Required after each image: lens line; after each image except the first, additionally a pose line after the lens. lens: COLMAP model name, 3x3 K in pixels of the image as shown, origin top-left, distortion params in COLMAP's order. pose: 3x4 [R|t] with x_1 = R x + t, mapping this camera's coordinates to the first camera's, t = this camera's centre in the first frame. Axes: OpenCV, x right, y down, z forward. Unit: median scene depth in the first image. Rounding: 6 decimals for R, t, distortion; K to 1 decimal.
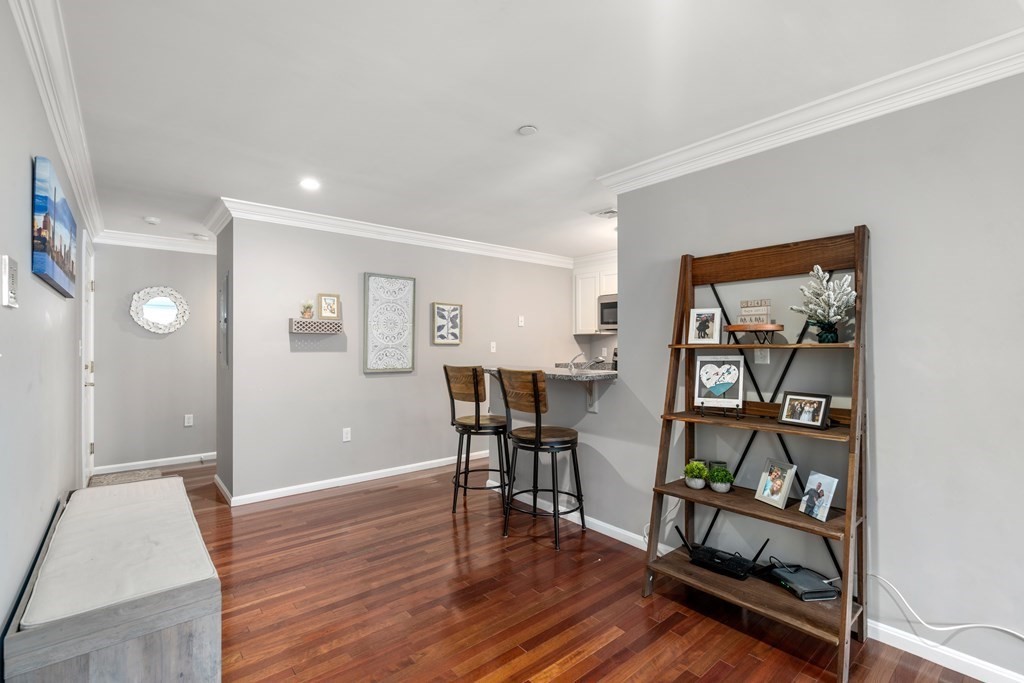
lens RADIAL K [[462.2, 0, 511.7], [0, 462.2, 340.9], [0, 0, 1]] dist [-0.008773, 0.000423]
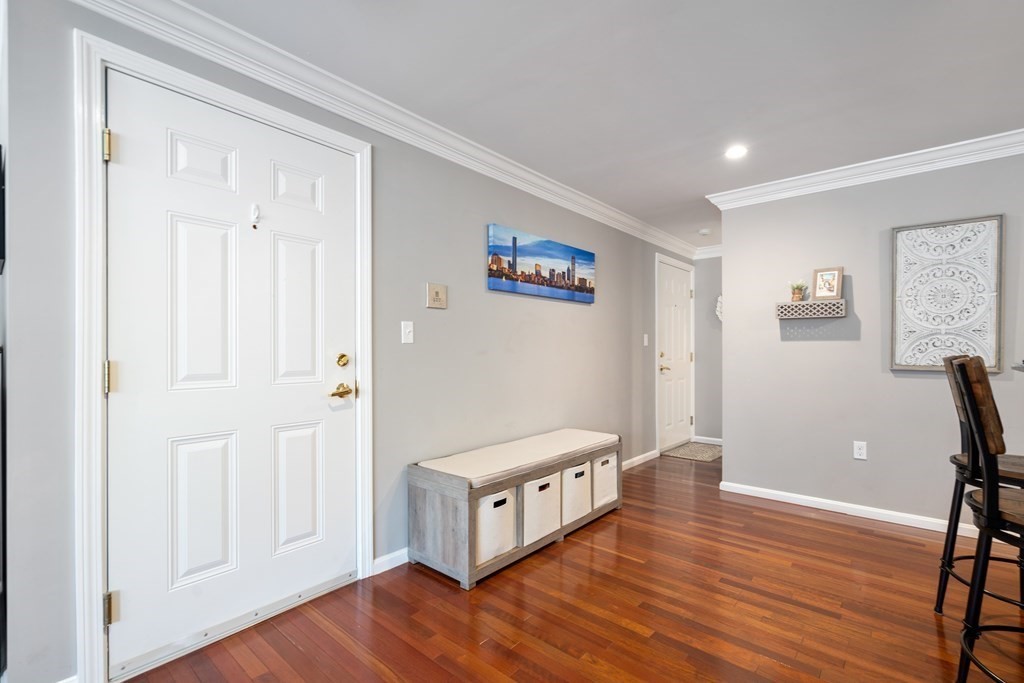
lens RADIAL K [[462.2, 0, 510.6], [0, 462.2, 351.0], [0, 0, 1]] dist [-0.008773, 0.000423]
pose [[0.146305, 0.000025, -0.989240, 0.315862], [0.007351, 0.999972, 0.001113, 0.037834], [0.989212, -0.007435, 0.146301, 0.341419]]
